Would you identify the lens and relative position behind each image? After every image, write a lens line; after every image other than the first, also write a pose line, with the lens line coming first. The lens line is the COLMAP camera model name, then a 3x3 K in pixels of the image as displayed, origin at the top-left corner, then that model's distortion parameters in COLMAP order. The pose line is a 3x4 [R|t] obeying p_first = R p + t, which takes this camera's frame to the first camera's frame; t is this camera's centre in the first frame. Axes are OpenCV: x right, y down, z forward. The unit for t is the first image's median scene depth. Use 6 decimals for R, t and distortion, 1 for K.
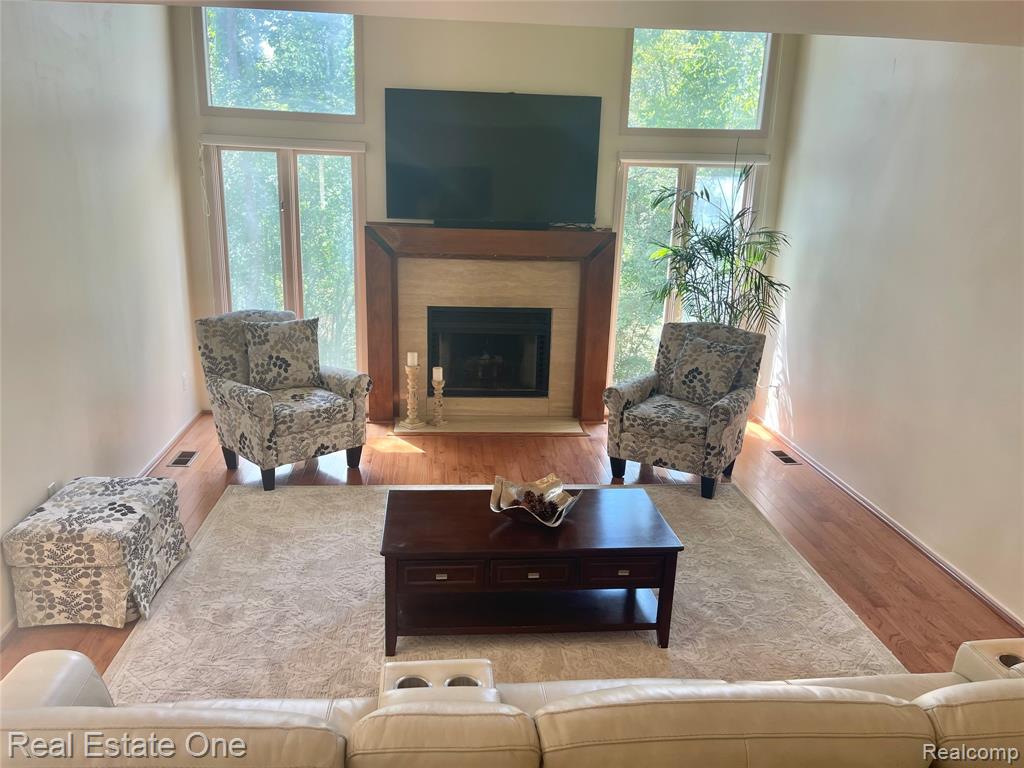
lens RADIAL K [[771.4, 0, 518.0], [0, 771.4, 381.0], [0, 0, 1]] dist [0.067898, -0.095300]
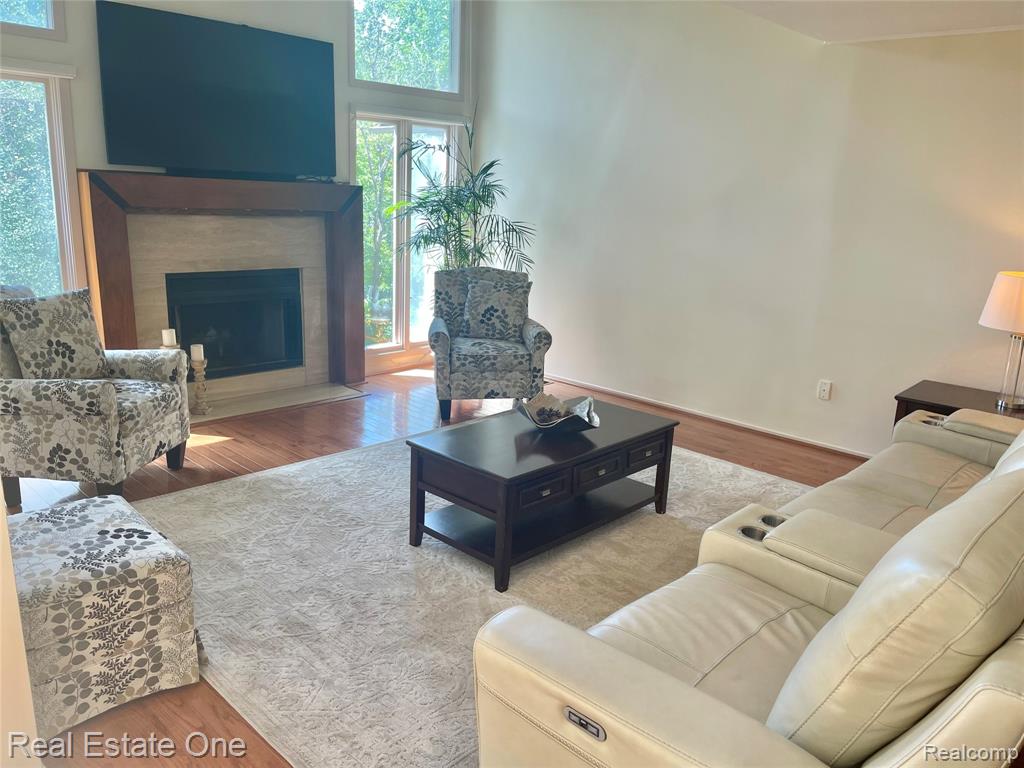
lens RADIAL K [[771.4, 0, 518.0], [0, 771.4, 381.0], [0, 0, 1]] dist [0.067898, -0.095300]
pose [[0.750690, -0.155003, 0.642214, -0.466993], [0.150381, 0.986660, 0.062356, 0.025264], [-0.643312, 0.049767, 0.763985, 0.154366]]
